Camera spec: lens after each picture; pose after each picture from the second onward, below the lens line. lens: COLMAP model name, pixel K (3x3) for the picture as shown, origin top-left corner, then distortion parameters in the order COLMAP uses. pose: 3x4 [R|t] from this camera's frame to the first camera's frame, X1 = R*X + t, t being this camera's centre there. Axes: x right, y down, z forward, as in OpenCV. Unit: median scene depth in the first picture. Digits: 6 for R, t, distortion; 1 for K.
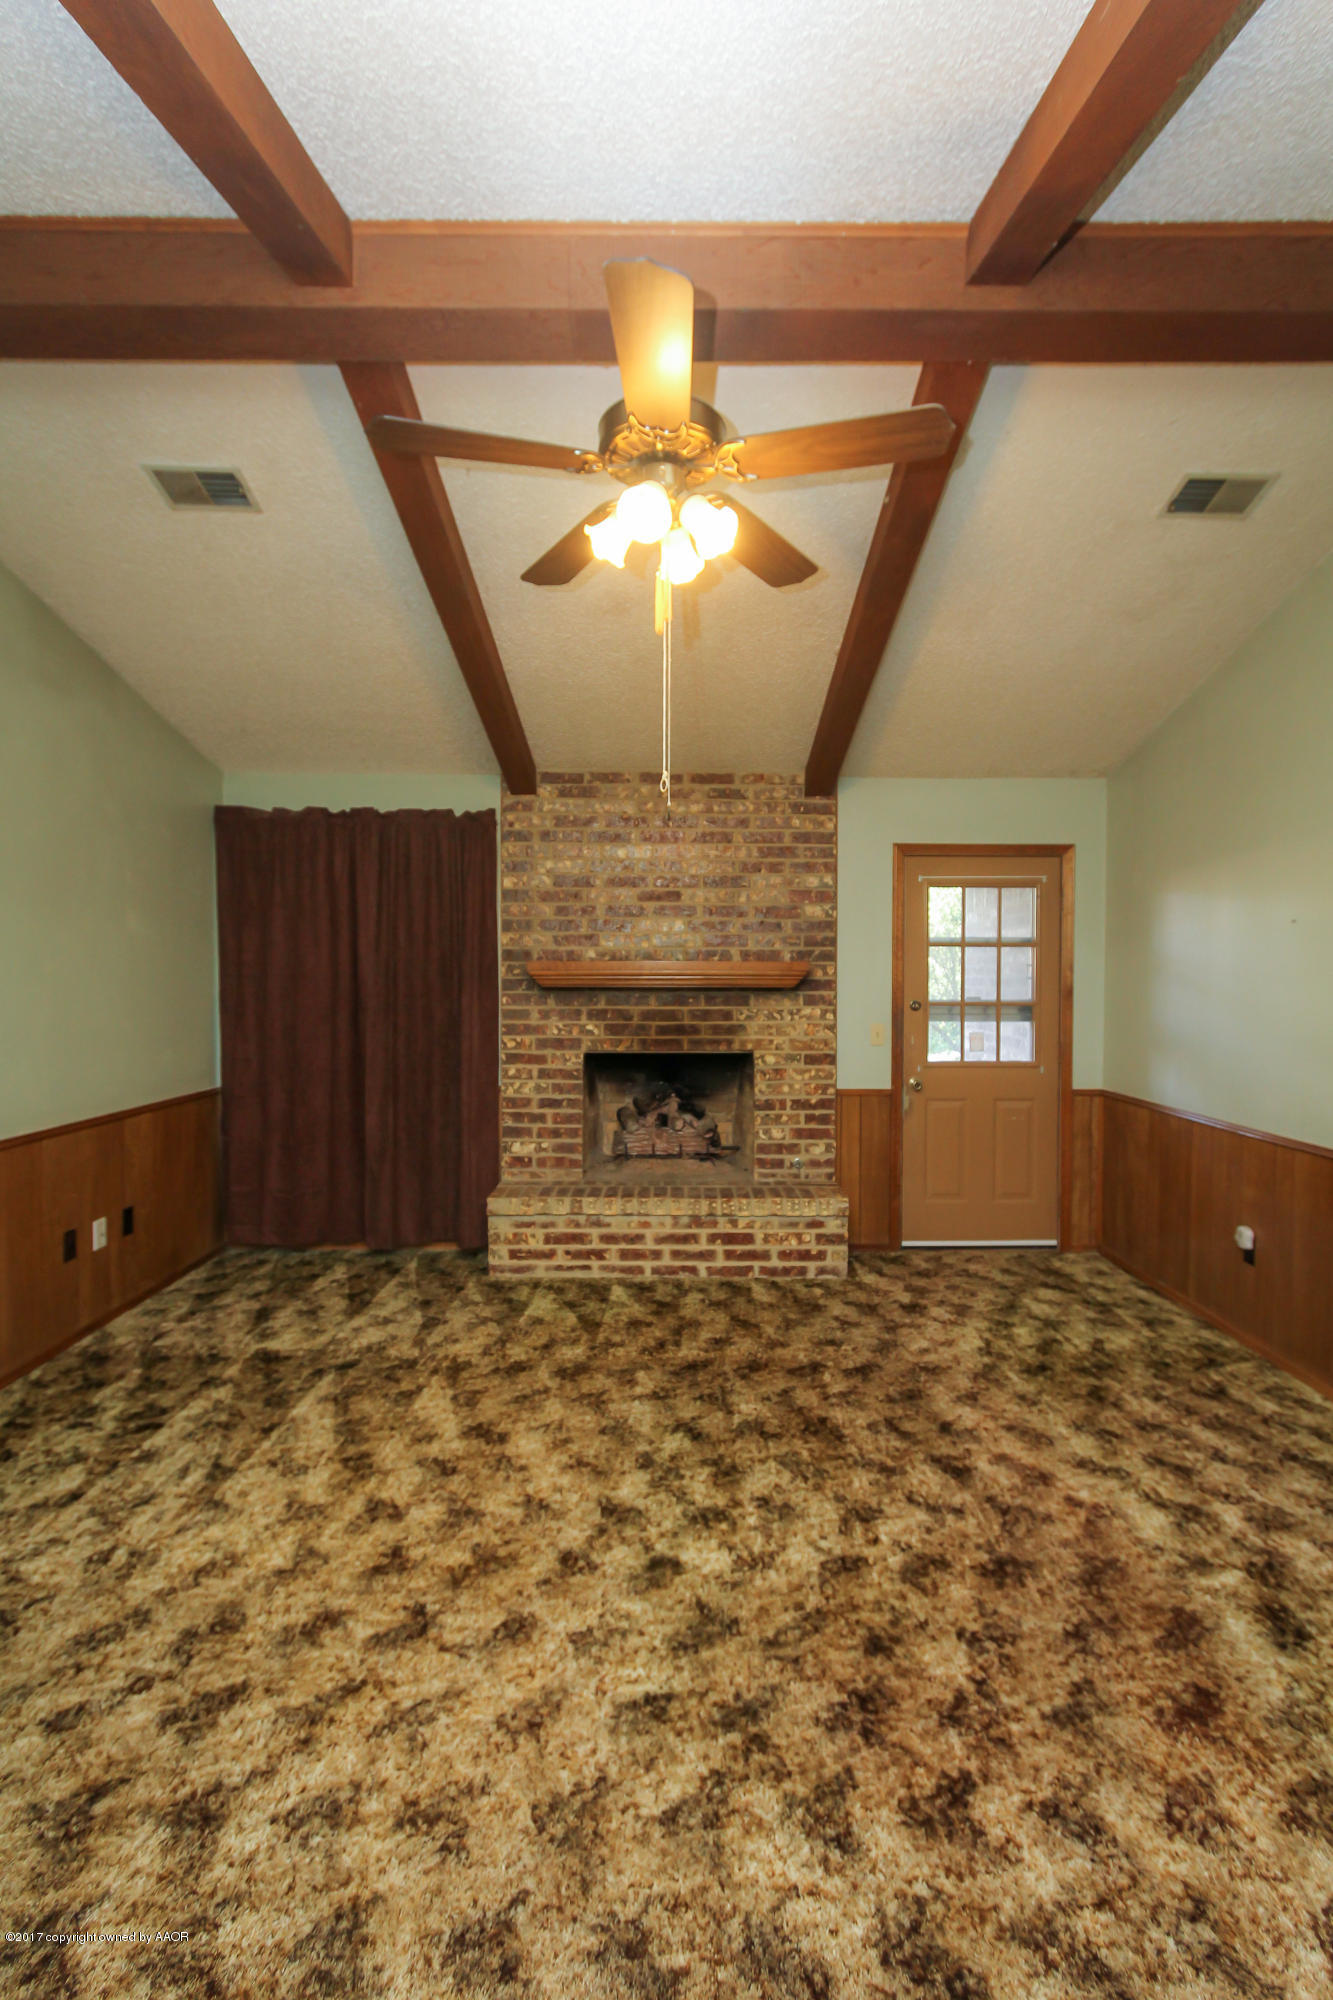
lens RADIAL K [[915.4, 0, 668.2], [0, 915.4, 976.6], [0, 0, 1]] dist [-0.000843, 0.001647]
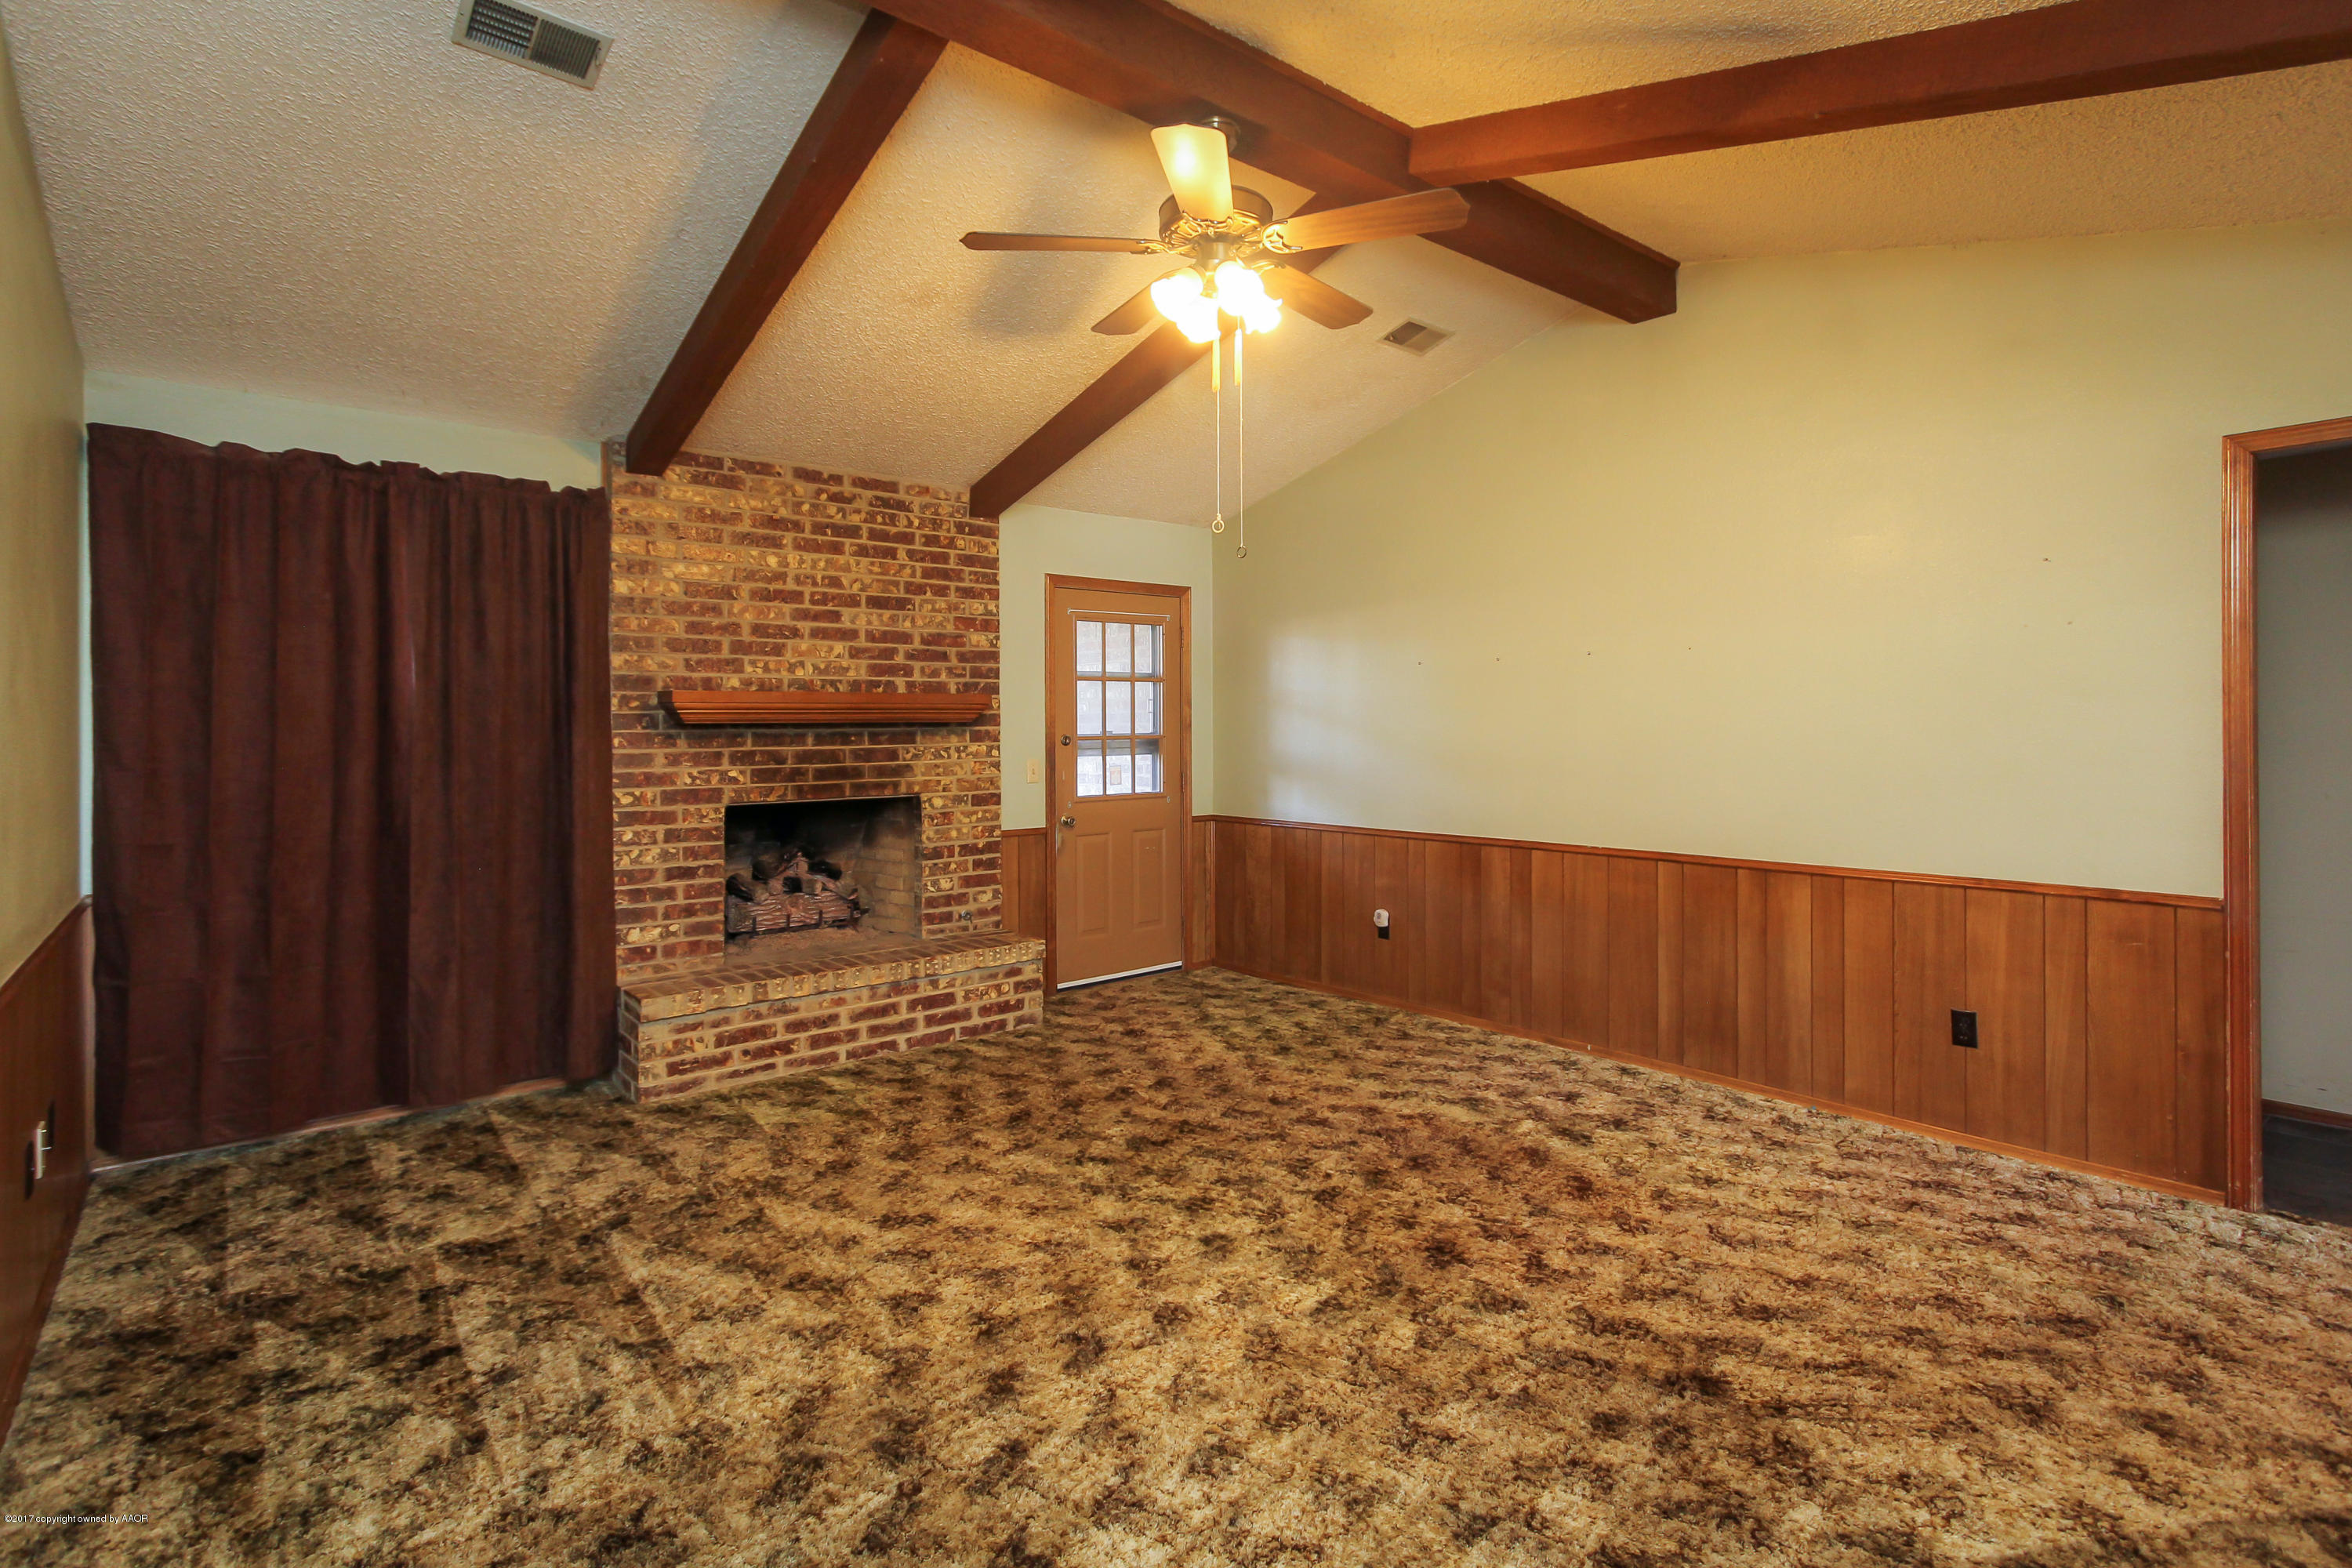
lens RADIAL K [[1118.4, 0, 1184.2], [0, 1118.4, 690.5], [0, 0, 1]] dist [-0.000018, 0.001451]
pose [[0.775745, 0.011192, 0.630948, -0.434124], [0.007276, 0.999618, -0.026678, 0.012591], [-0.631005, 0.025286, 0.775367, -0.012376]]
